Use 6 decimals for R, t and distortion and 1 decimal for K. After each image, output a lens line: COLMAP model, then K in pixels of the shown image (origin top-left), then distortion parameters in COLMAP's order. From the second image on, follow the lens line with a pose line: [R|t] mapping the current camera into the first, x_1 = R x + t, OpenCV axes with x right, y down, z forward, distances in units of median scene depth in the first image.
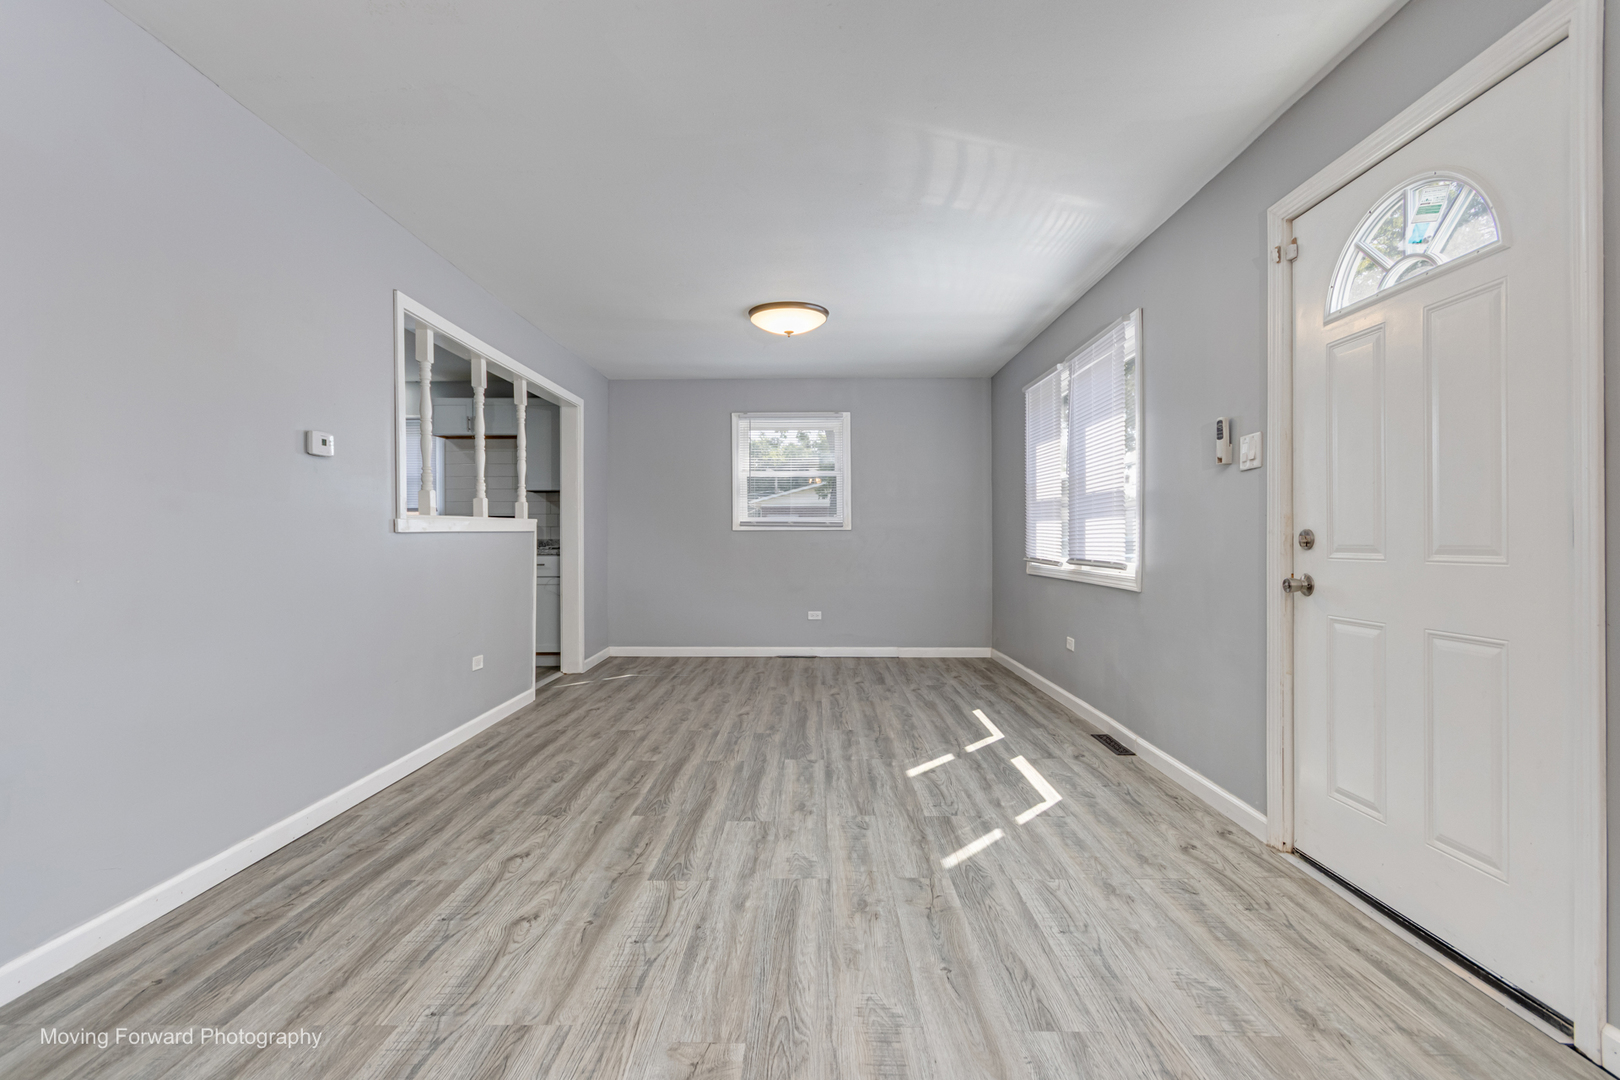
lens RADIAL K [[750.3, 0, 802.0], [0, 750.3, 541.7], [0, 0, 1]] dist [0.002662, 0.001562]
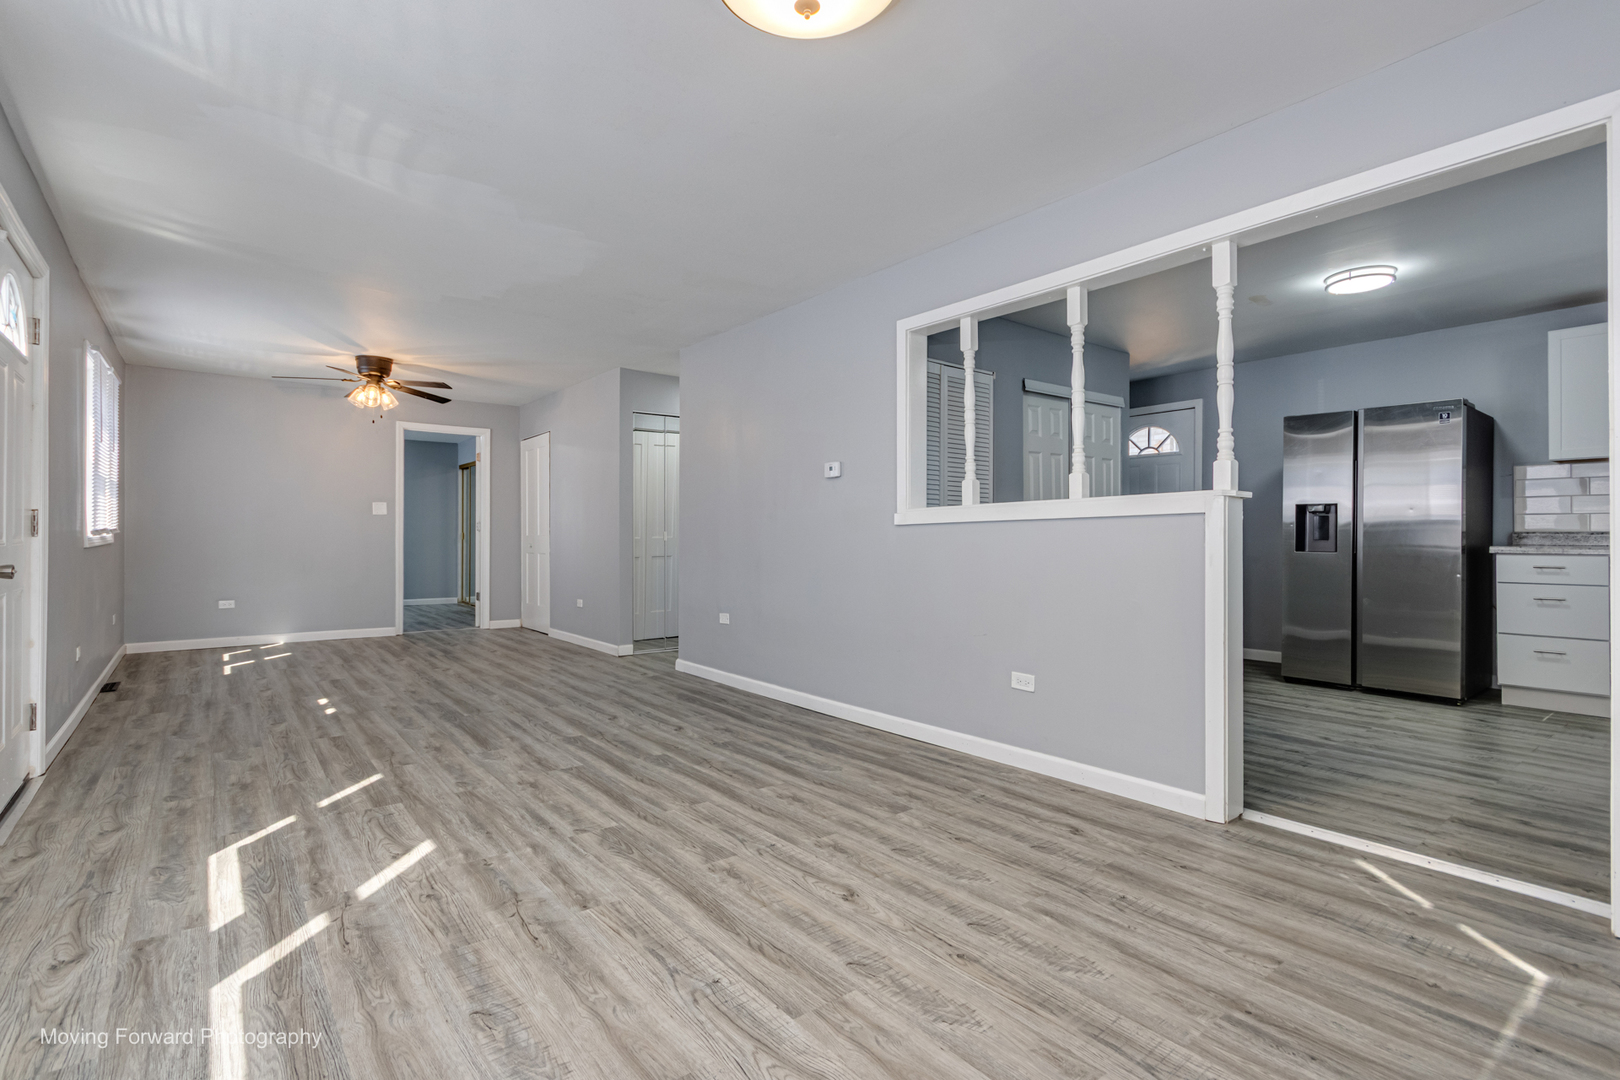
lens RADIAL K [[764.9, 0, 799.7], [0, 764.9, 538.3], [0, 0, 1]] dist [0.003712, 0.000997]
pose [[-0.780116, 0.000812, -0.625635, 0.345631], [-0.001131, 0.999996, 0.002708, 0.005679], [0.625634, 0.002821, -0.780111, 1.892736]]
